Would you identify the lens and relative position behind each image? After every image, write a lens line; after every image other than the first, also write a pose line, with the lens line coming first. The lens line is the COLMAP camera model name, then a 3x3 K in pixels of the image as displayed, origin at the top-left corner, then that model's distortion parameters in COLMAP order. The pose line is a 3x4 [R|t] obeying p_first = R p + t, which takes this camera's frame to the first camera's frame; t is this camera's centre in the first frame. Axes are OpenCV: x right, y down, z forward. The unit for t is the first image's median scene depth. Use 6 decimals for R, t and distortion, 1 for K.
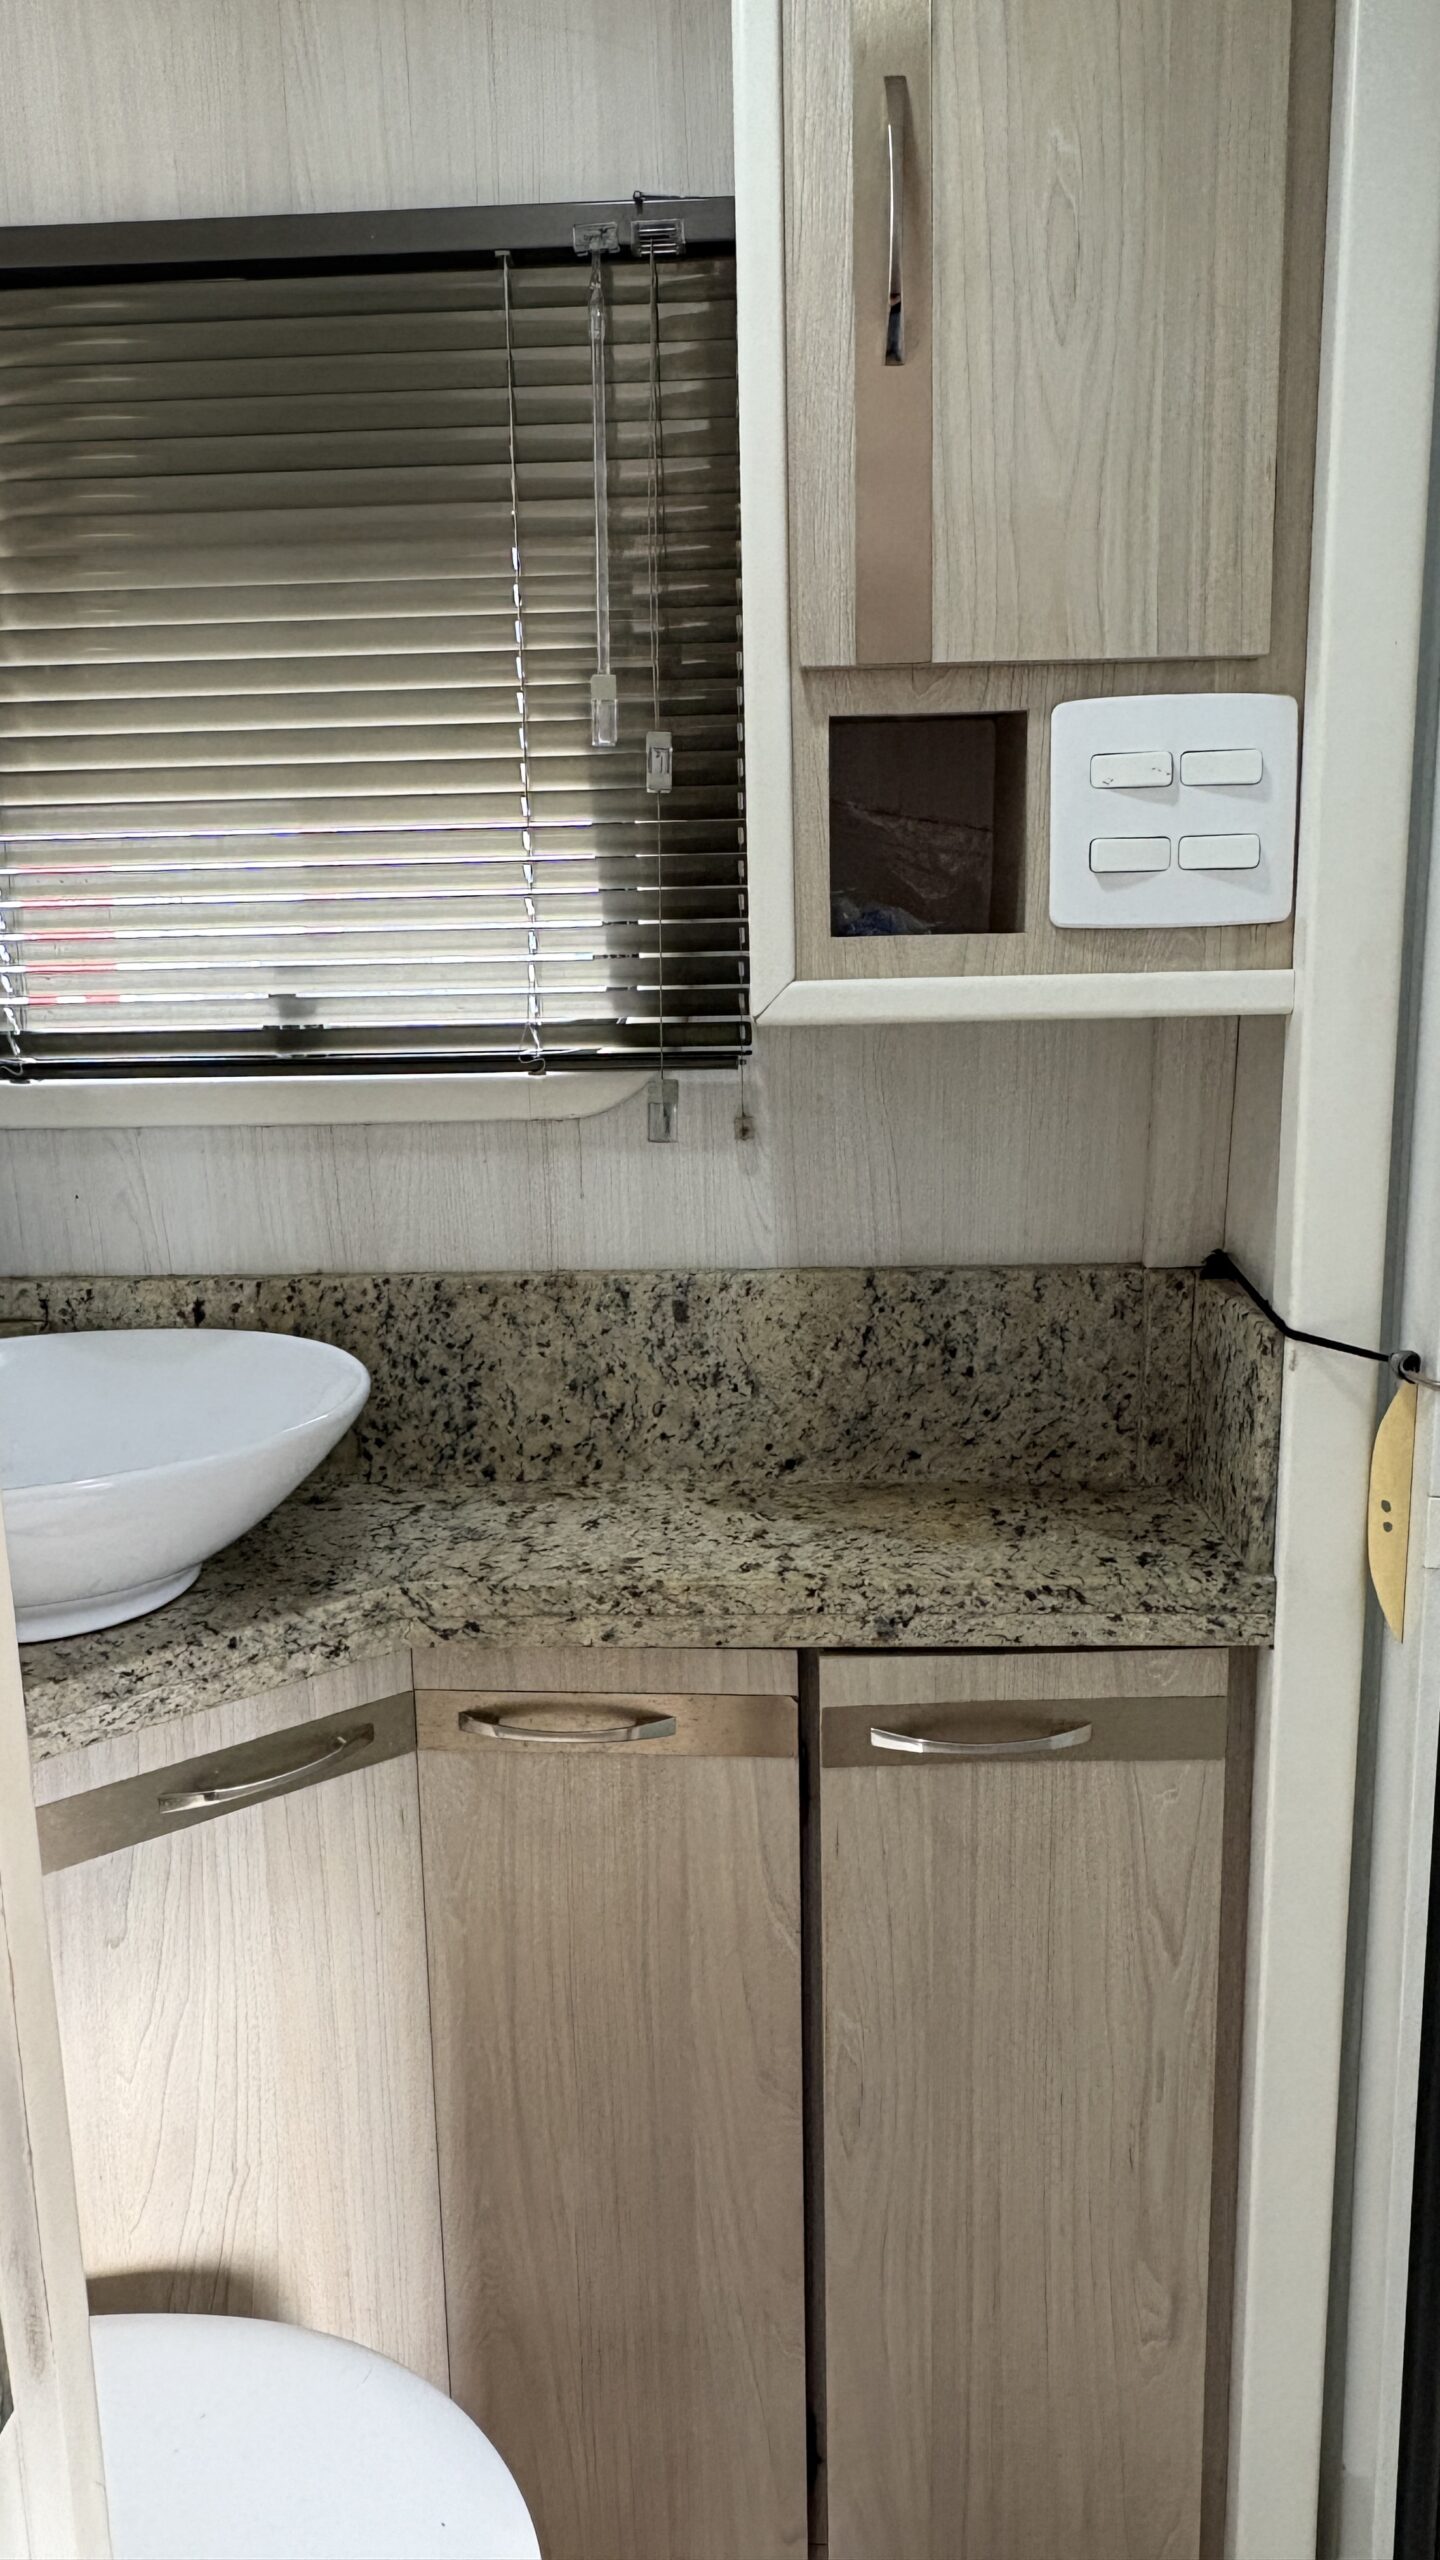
lens RADIAL K [[1717.5, 0, 731.3], [0, 1717.5, 1275.7], [0, 0, 1]] dist [-0.006612, 0.011352]
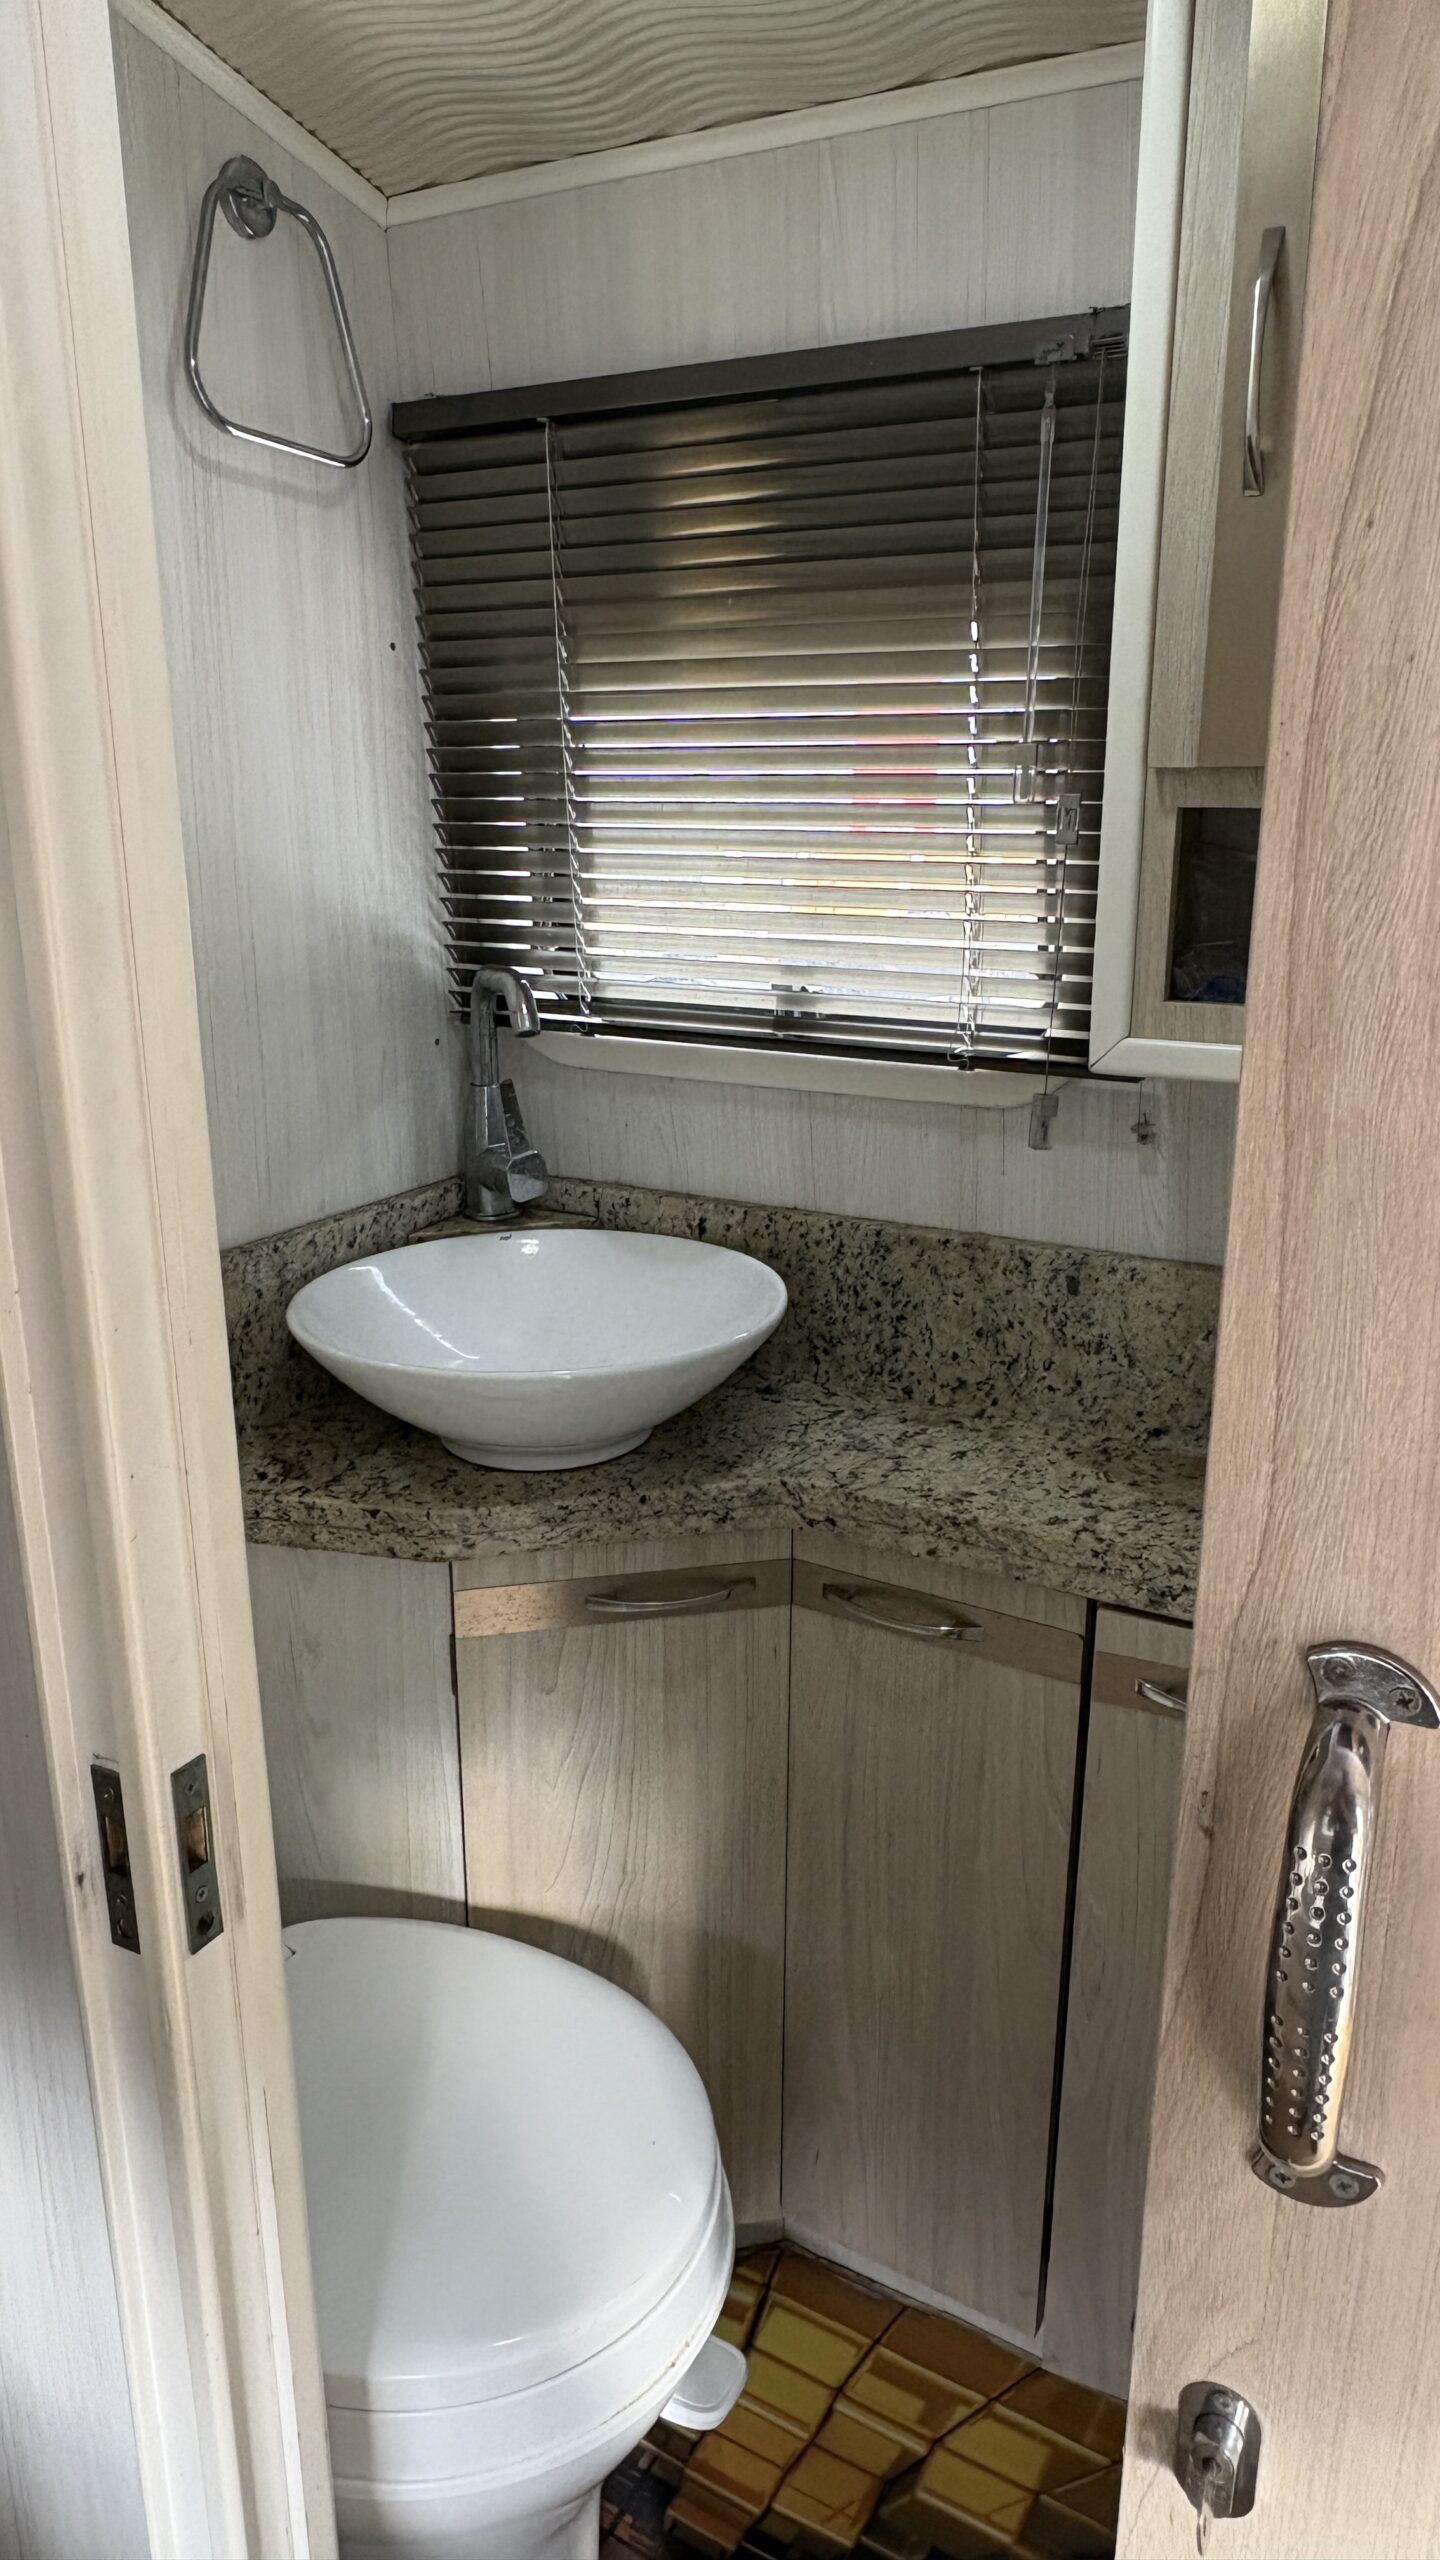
lens RADIAL K [[1717.5, 0, 706.5], [0, 1717.5, 1280.1], [0, 0, 1]] dist [-0.006612, 0.011352]
pose [[0.889802, 0.148073, -0.431657, 0.264431], [-0.099294, 0.986053, 0.133567, -0.119084], [0.445414, -0.075987, 0.892094, -0.135389]]
